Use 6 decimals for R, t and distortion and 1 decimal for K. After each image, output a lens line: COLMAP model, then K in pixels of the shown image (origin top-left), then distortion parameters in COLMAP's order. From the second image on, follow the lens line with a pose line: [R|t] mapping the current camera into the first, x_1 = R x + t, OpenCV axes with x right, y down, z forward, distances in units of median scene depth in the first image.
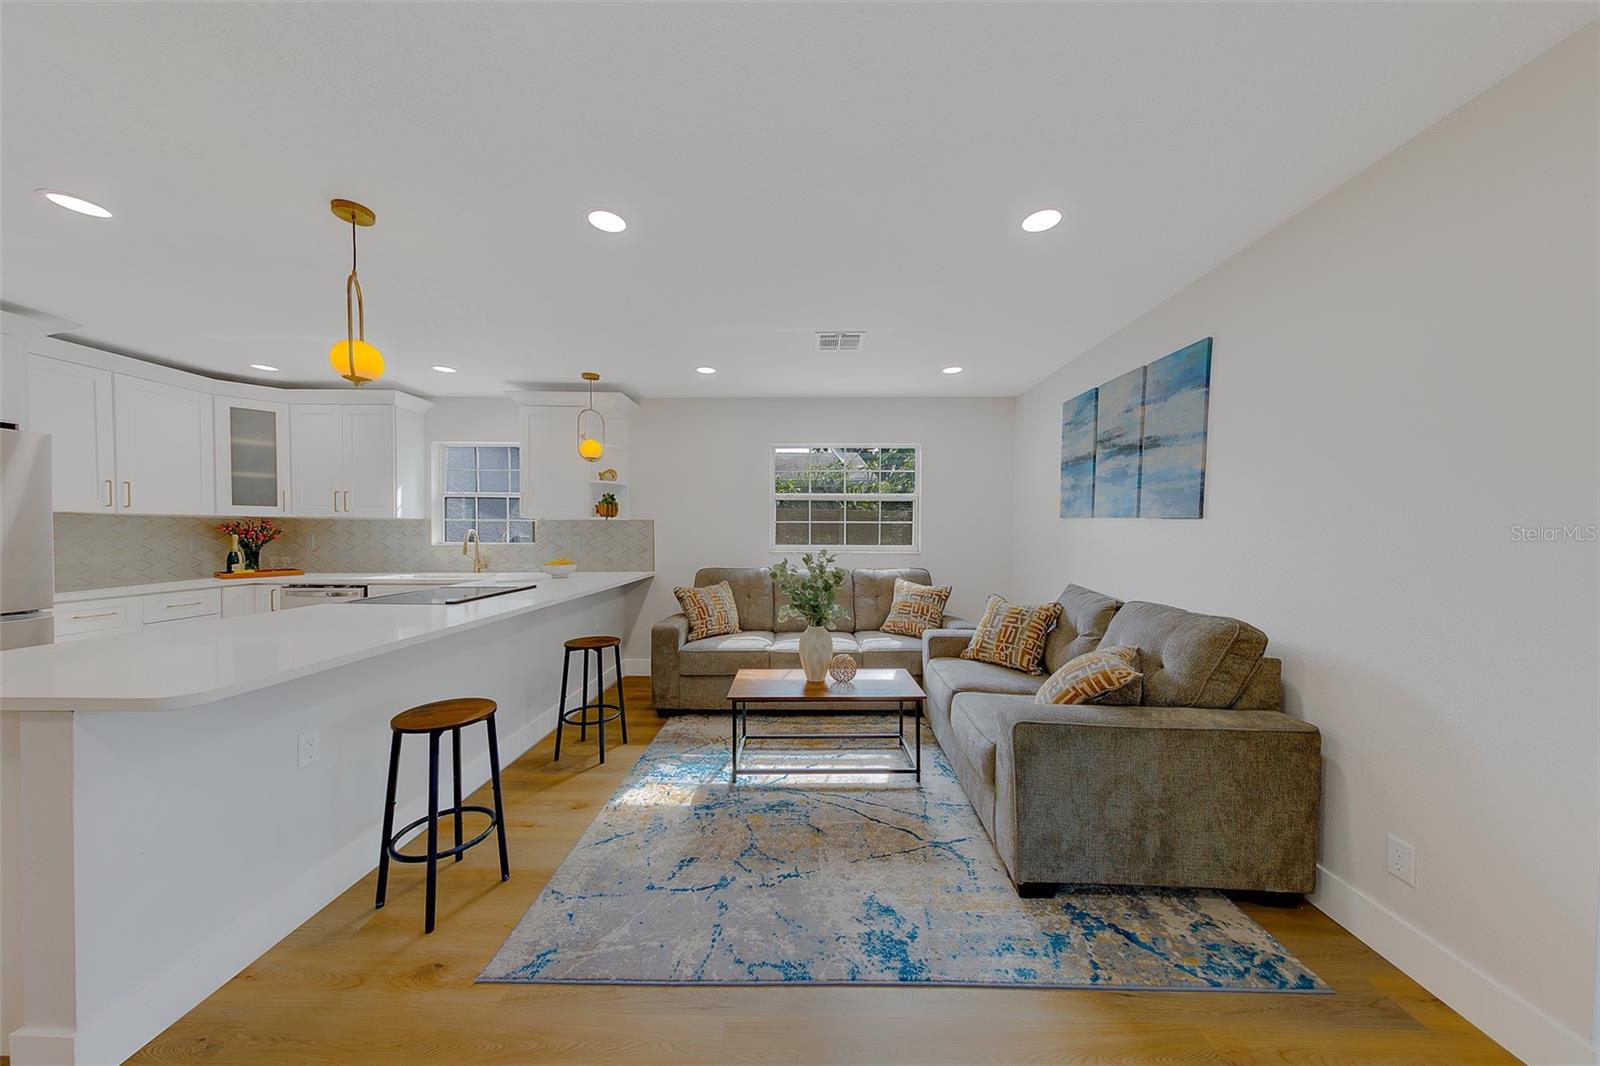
lens RADIAL K [[509.9, 0, 806.7], [0, 509.9, 539.7], [0, 0, 1]] dist [0.012106, -0.001299]
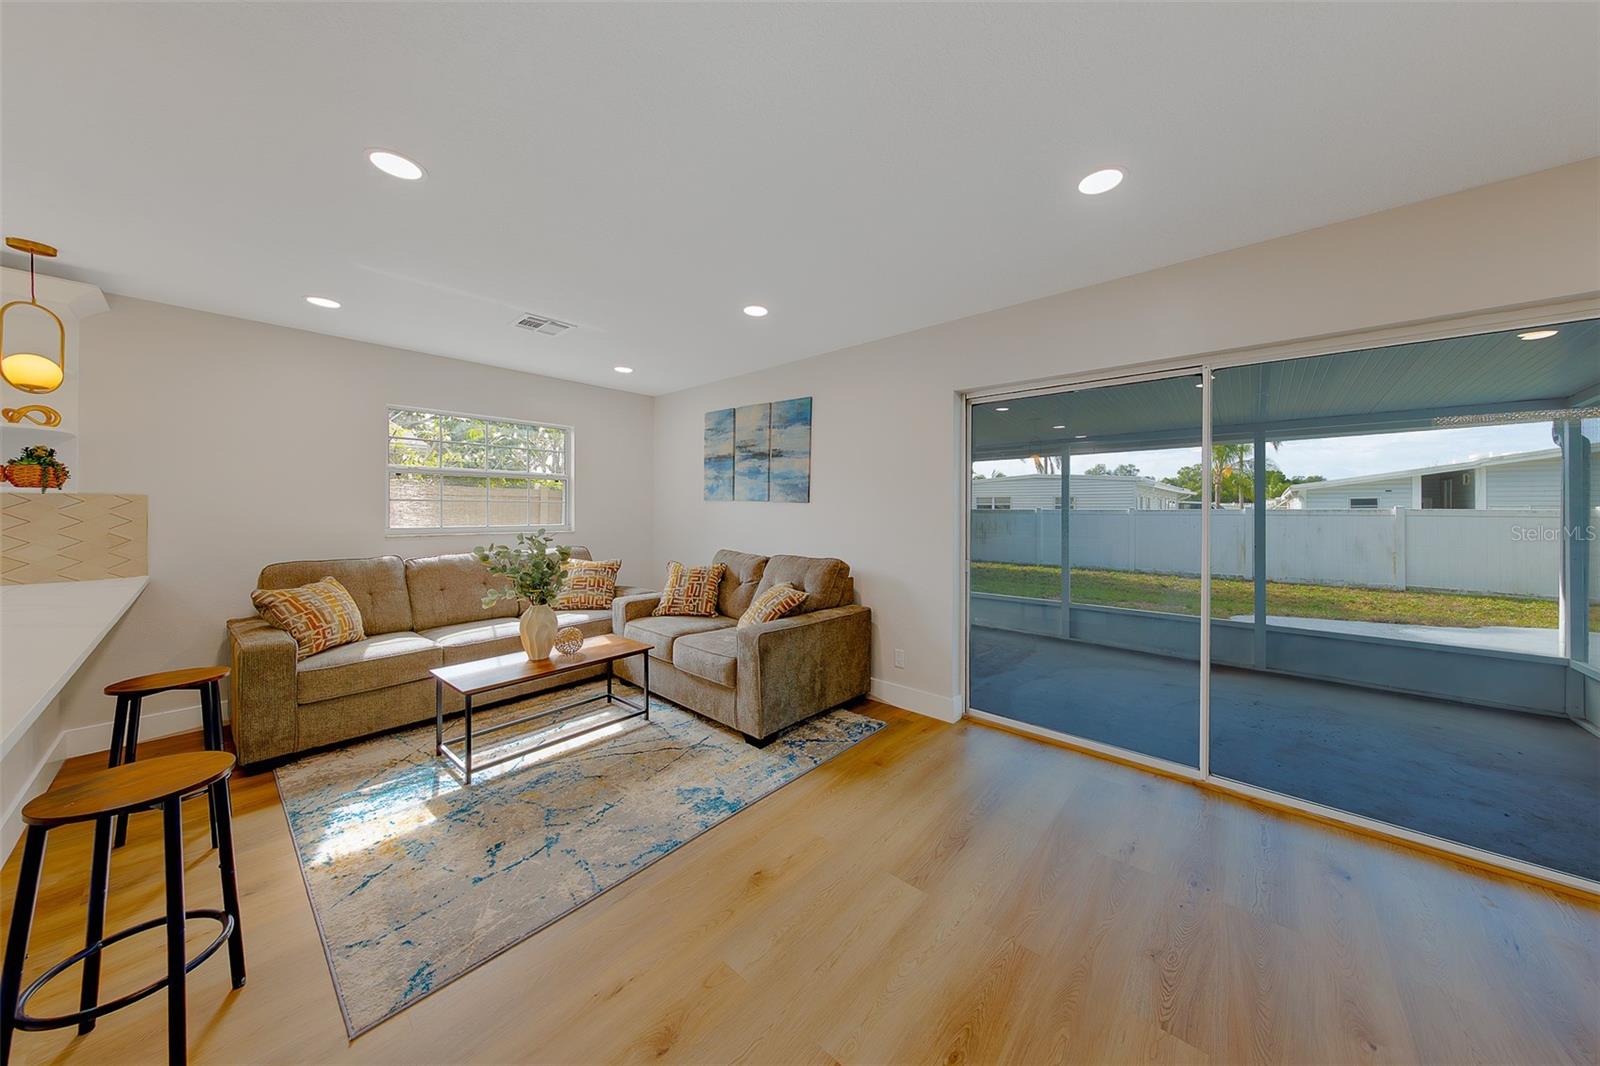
lens RADIAL K [[509.9, 0, 812.0], [0, 509.9, 510.2], [0, 0, 1]] dist [0.012106, -0.001299]
pose [[0.650919, -0.003372, 0.759140, -0.363556], [0.014487, 0.999863, -0.007980, -0.002890], [-0.759009, 0.016192, 0.650879, -0.071702]]
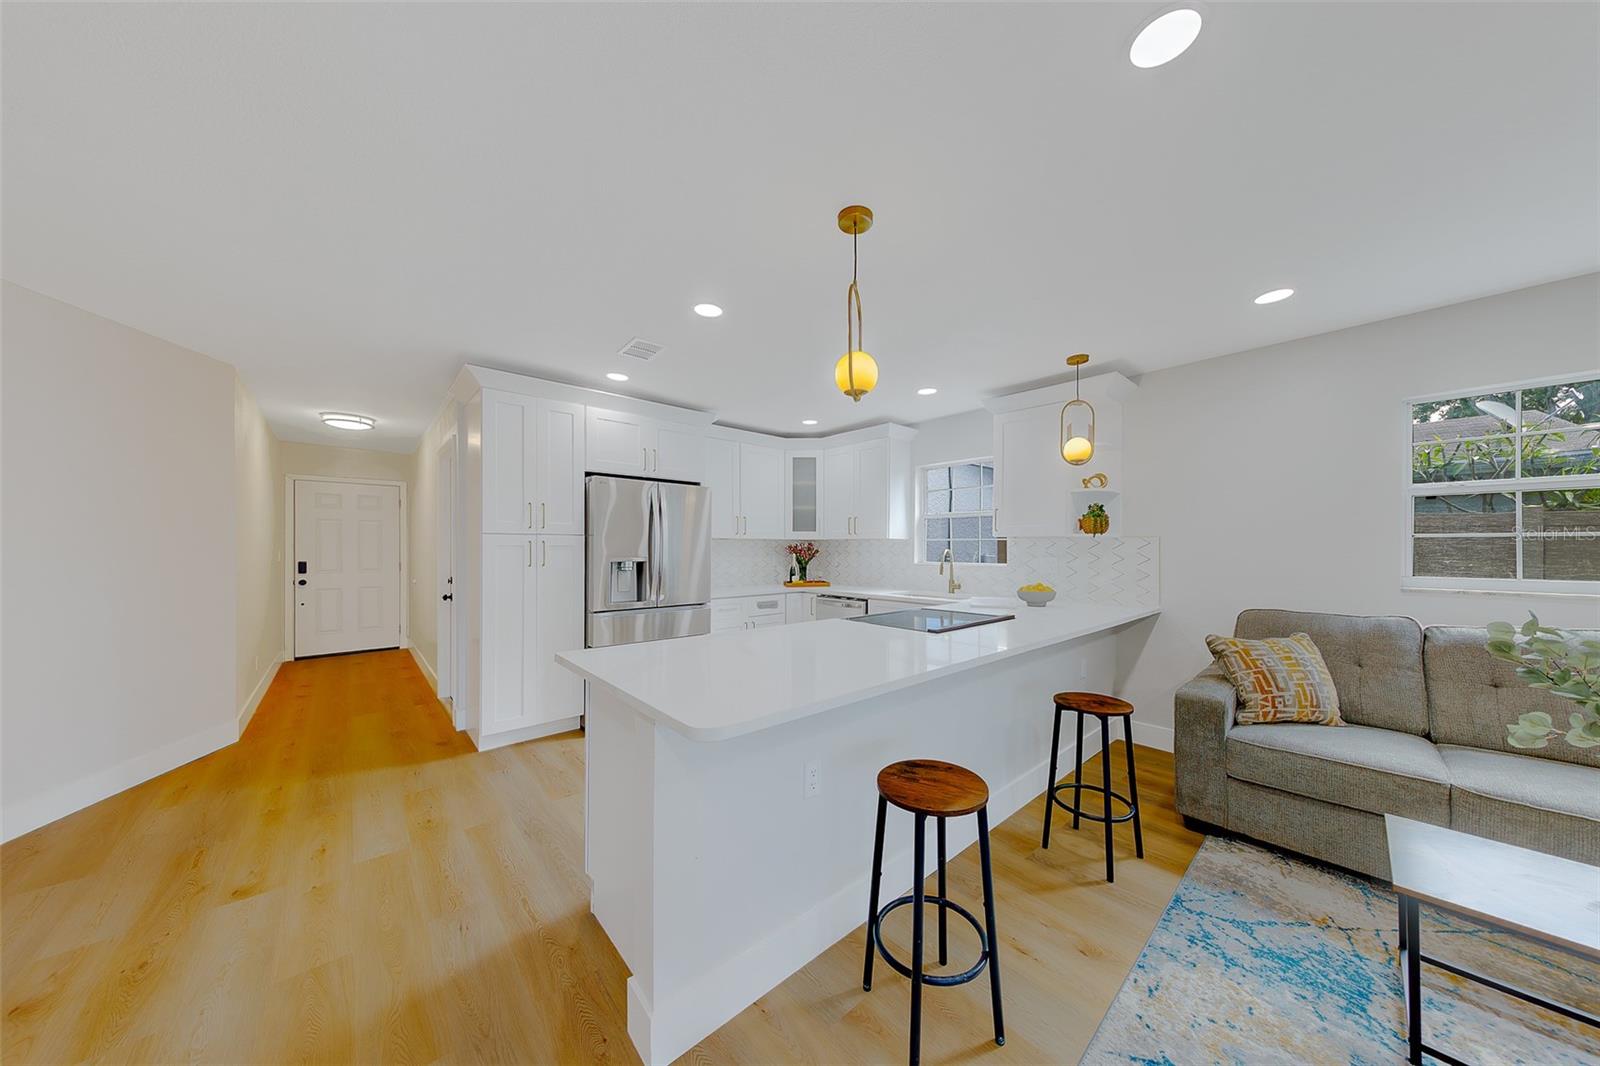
lens RADIAL K [[509.9, 0, 816.9], [0, 509.9, 550.5], [0, 0, 1]] dist [0.012106, -0.001299]
pose [[0.684072, 0.001029, -0.729413, -0.142030], [-0.011929, 0.999881, -0.009777, -0.007843], [0.729317, 0.015390, 0.684003, 0.187231]]
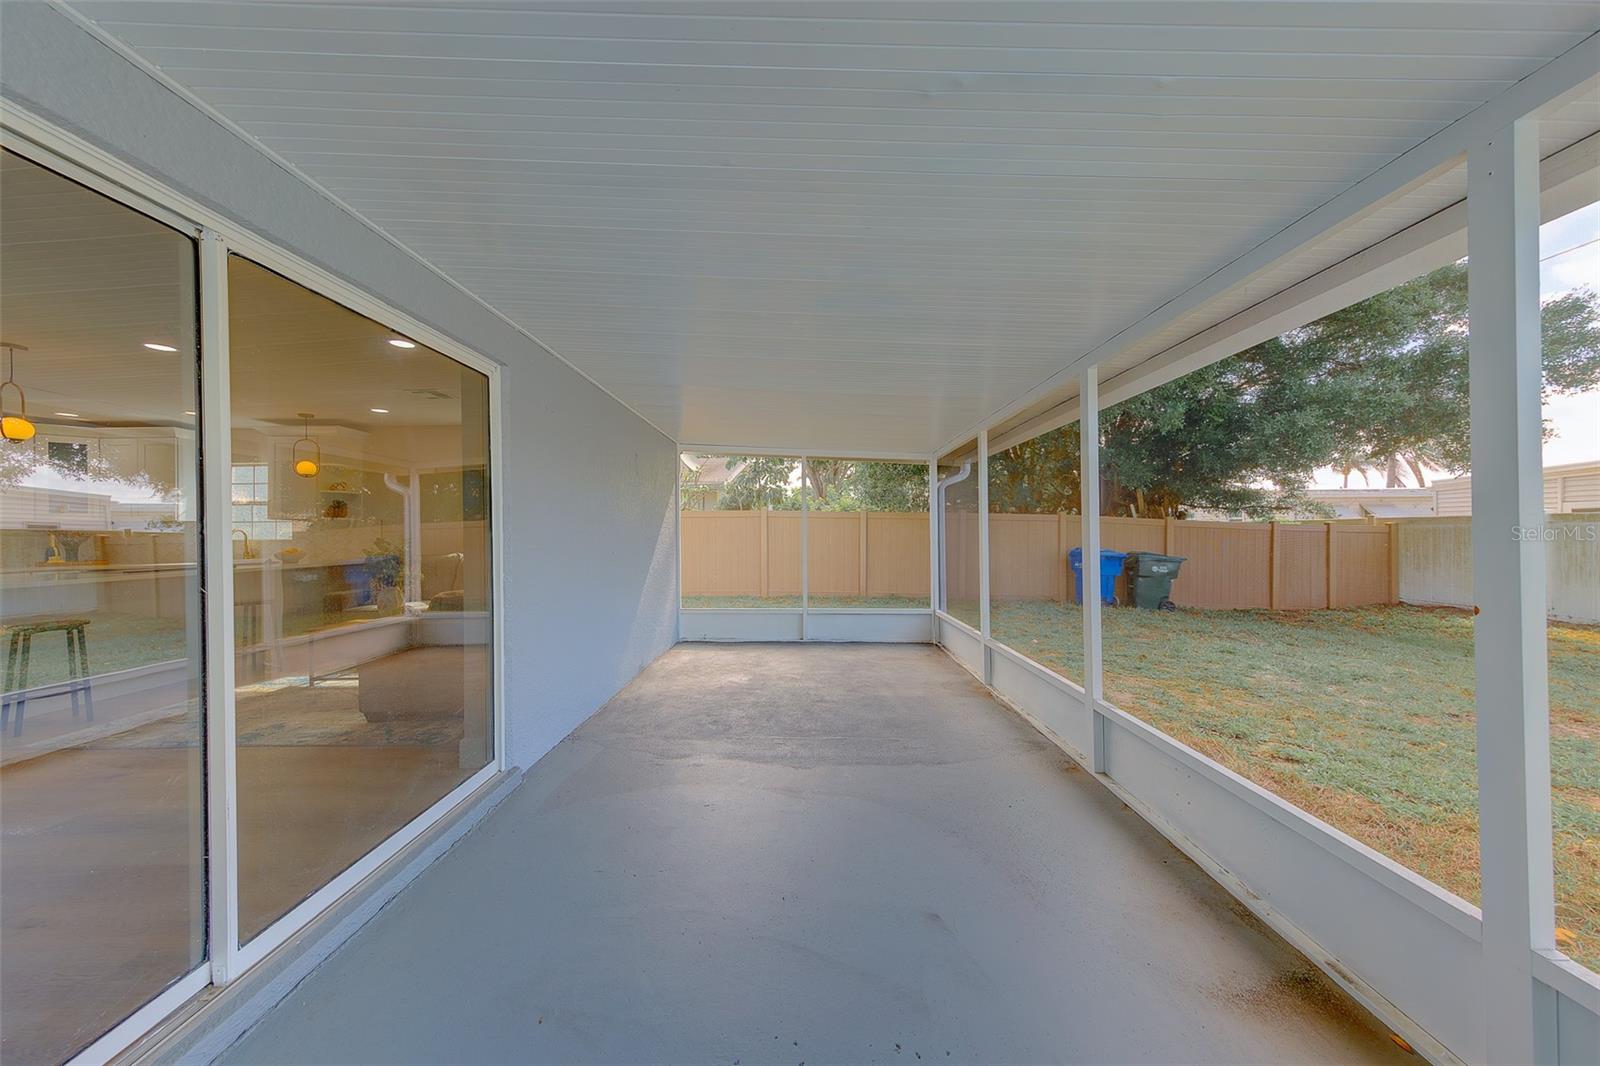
lens RADIAL K [[509.9, 0, 788.3], [0, 509.9, 537.7], [0, 0, 1]] dist [0.012106, -0.001299]
pose [[0.999876, -0.014575, -0.005966, 1.094180], [0.014549, 0.999885, -0.004375, 0.041089], [0.006029, 0.004288, 0.999973, -0.467142]]
